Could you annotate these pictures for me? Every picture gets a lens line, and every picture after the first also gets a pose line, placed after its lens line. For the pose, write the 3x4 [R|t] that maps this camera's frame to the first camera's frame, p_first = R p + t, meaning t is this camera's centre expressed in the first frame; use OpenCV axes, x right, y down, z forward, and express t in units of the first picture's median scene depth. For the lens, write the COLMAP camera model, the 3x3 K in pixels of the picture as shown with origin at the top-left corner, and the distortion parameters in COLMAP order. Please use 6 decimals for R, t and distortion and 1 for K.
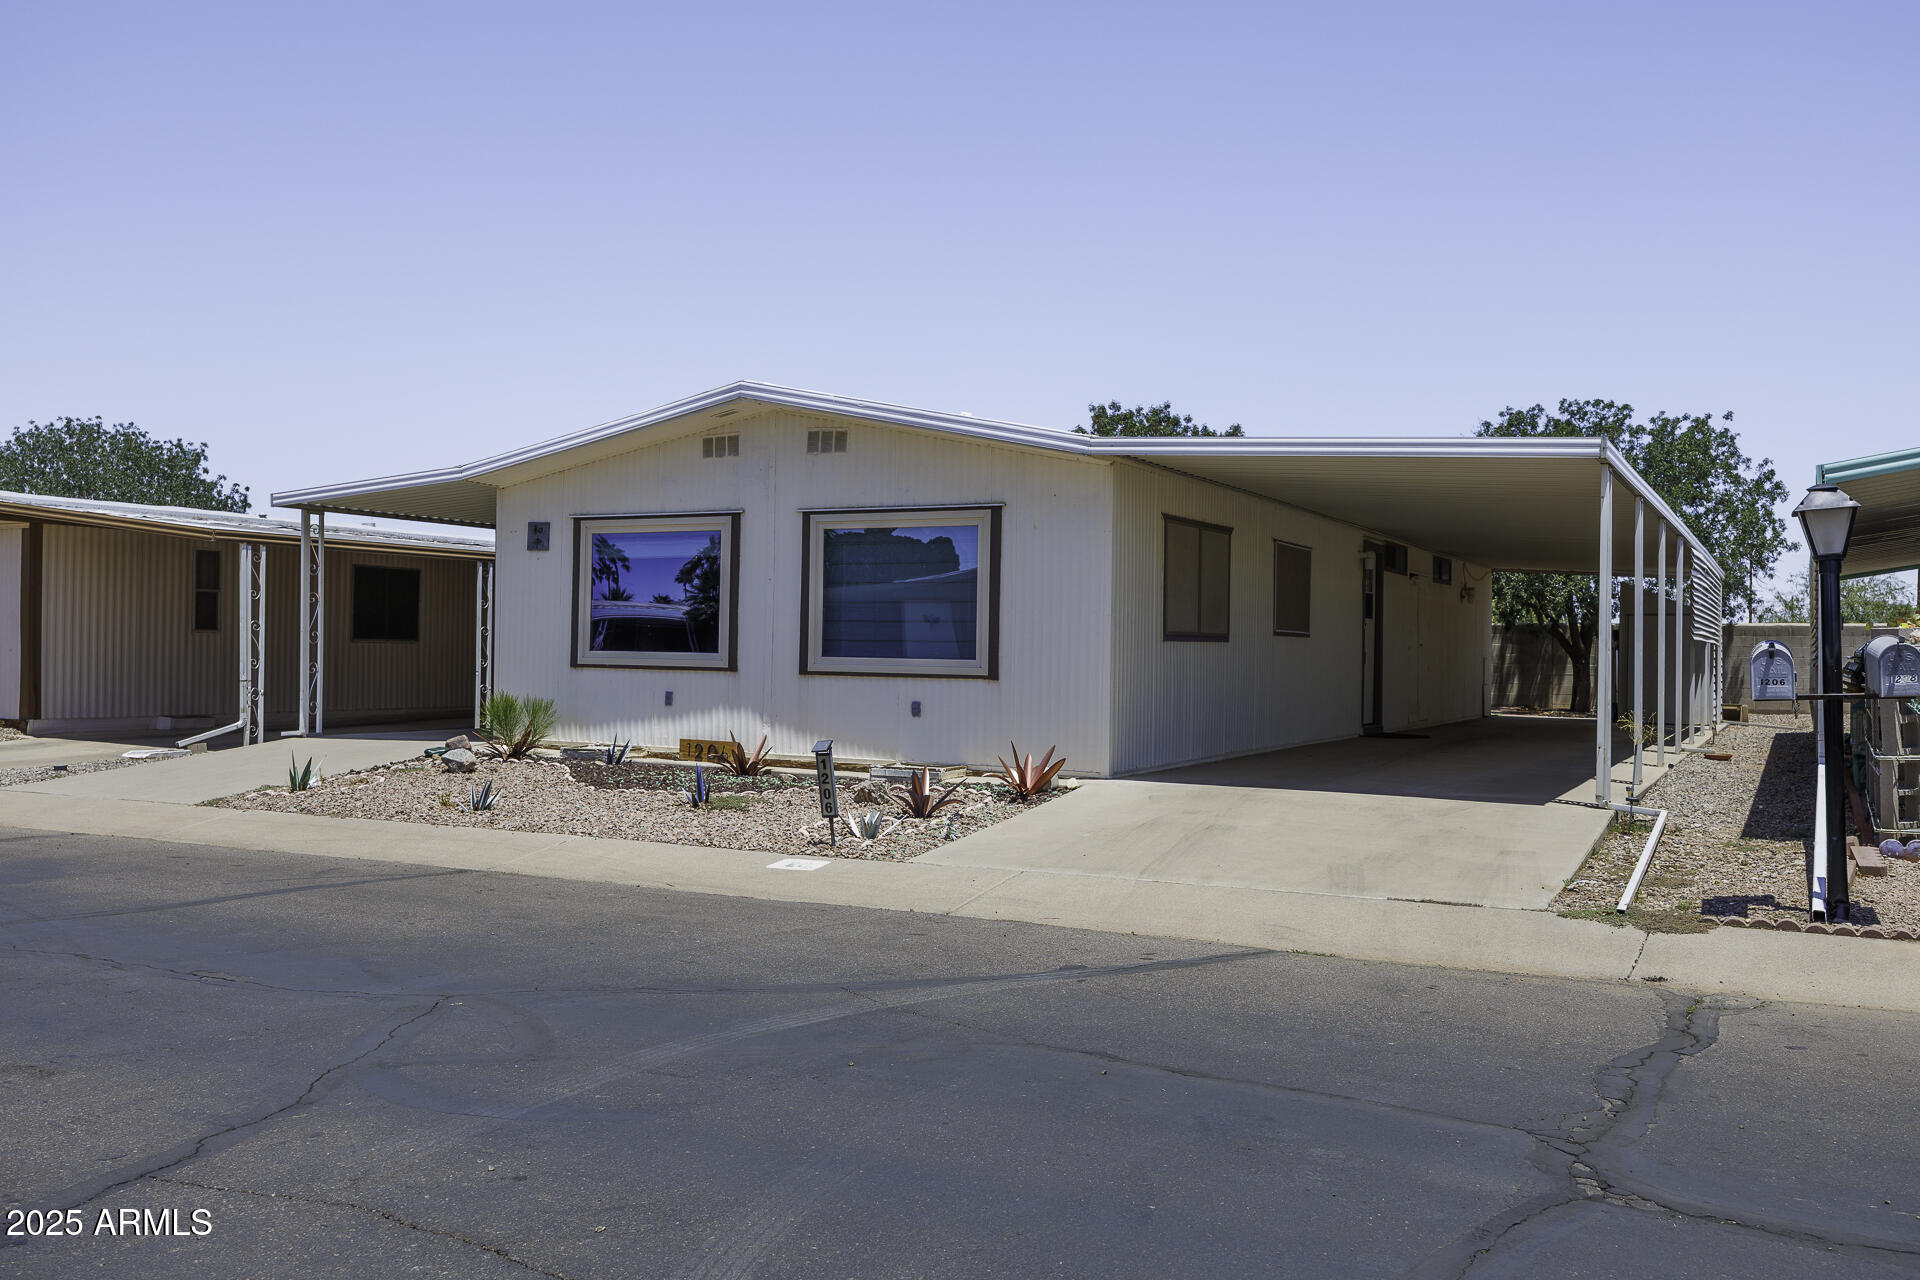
lens RADIAL K [[1564.2, 0, 963.7], [0, 1564.2, 642.5], [0, 0, 1]] dist [-0.009054, -0.001243]
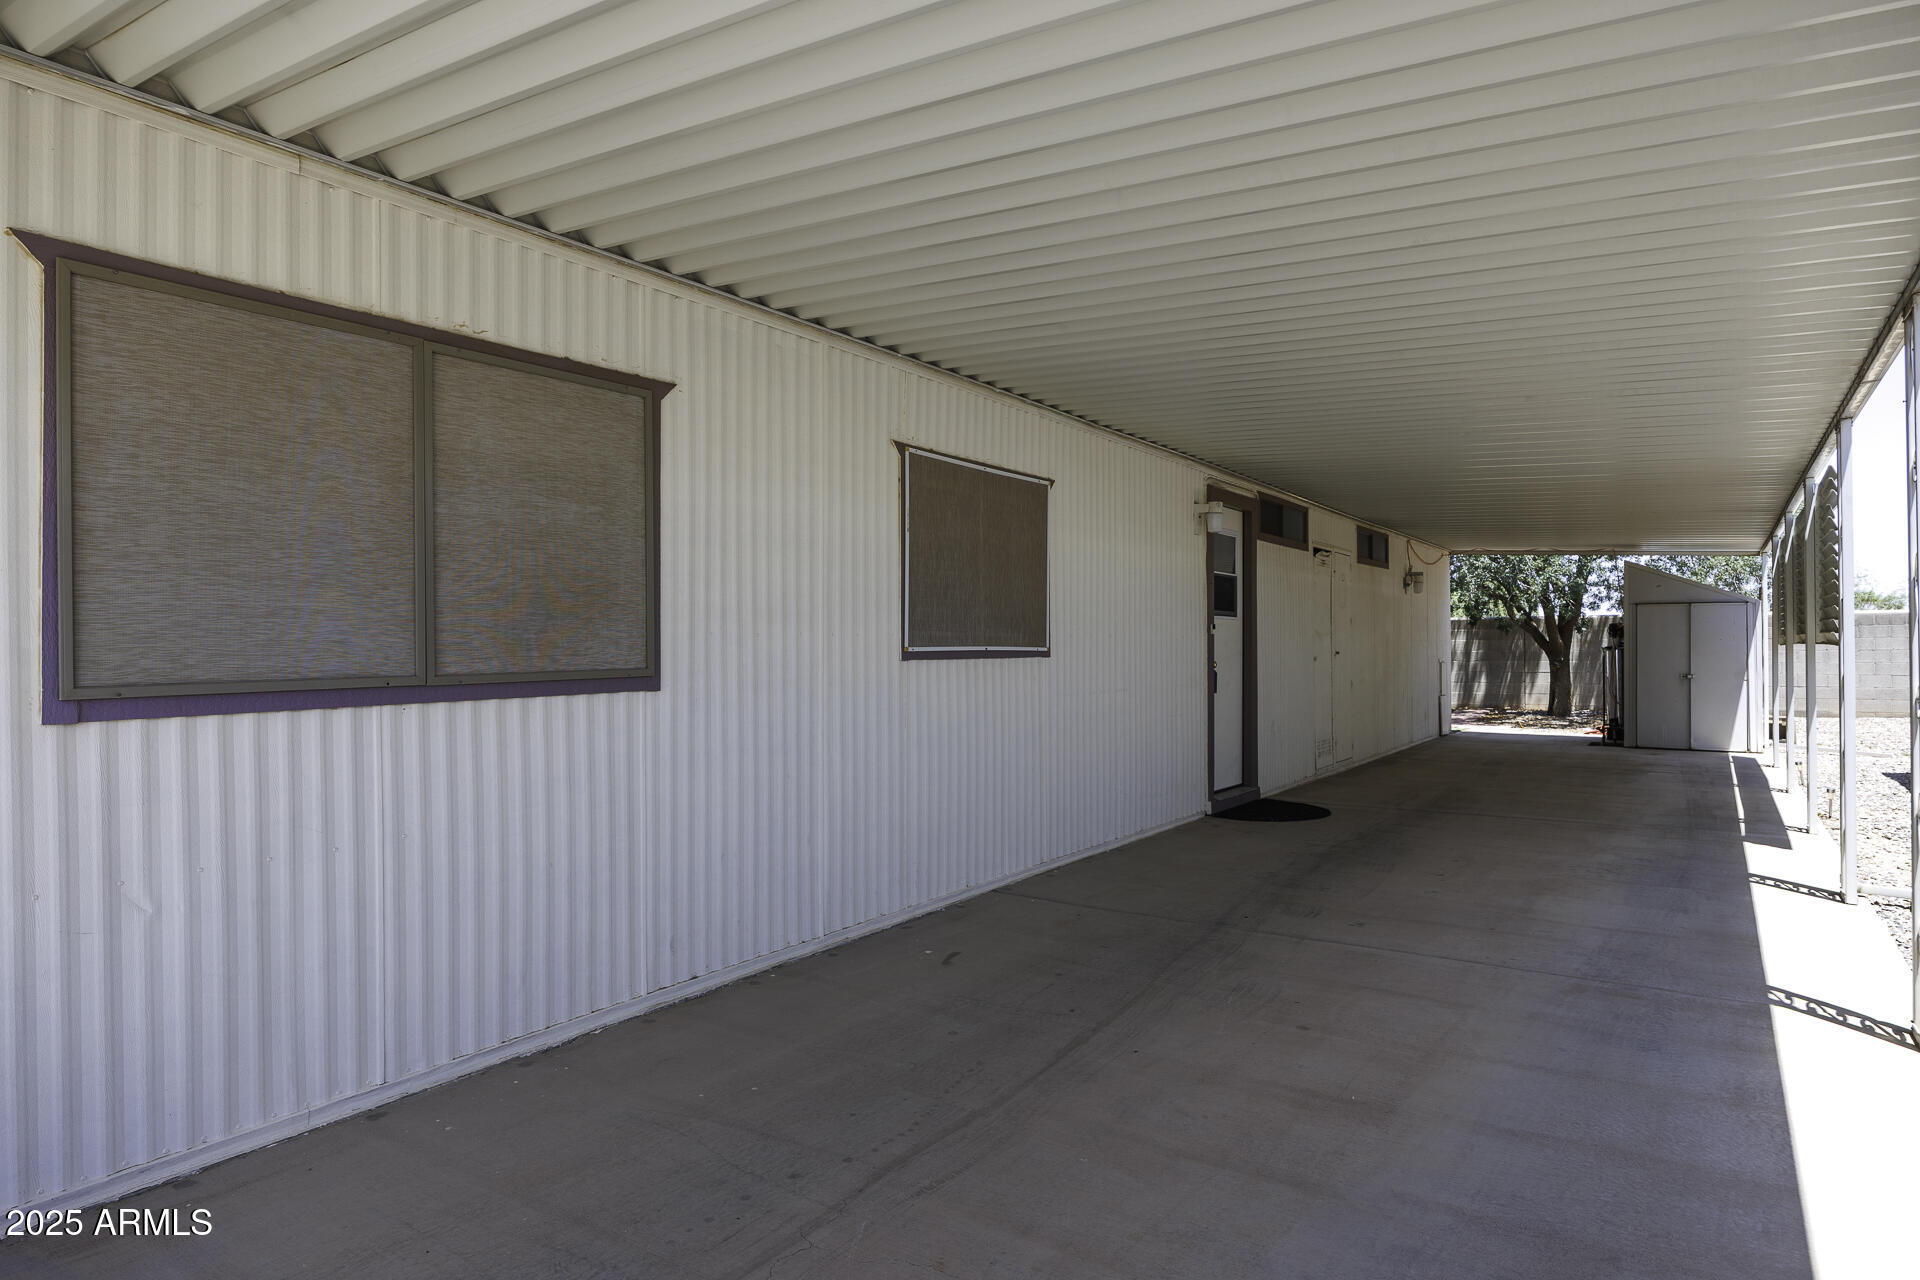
lens RADIAL K [[1157.5, 0, 952.2], [0, 1157.5, 652.0], [0, 0, 1]] dist [0.005286, 0.001935]
pose [[0.995671, -0.013842, -0.091906, 0.128283], [0.014995, 0.999817, 0.011865, -0.005515], [0.091725, -0.013191, 0.995697, 0.356399]]
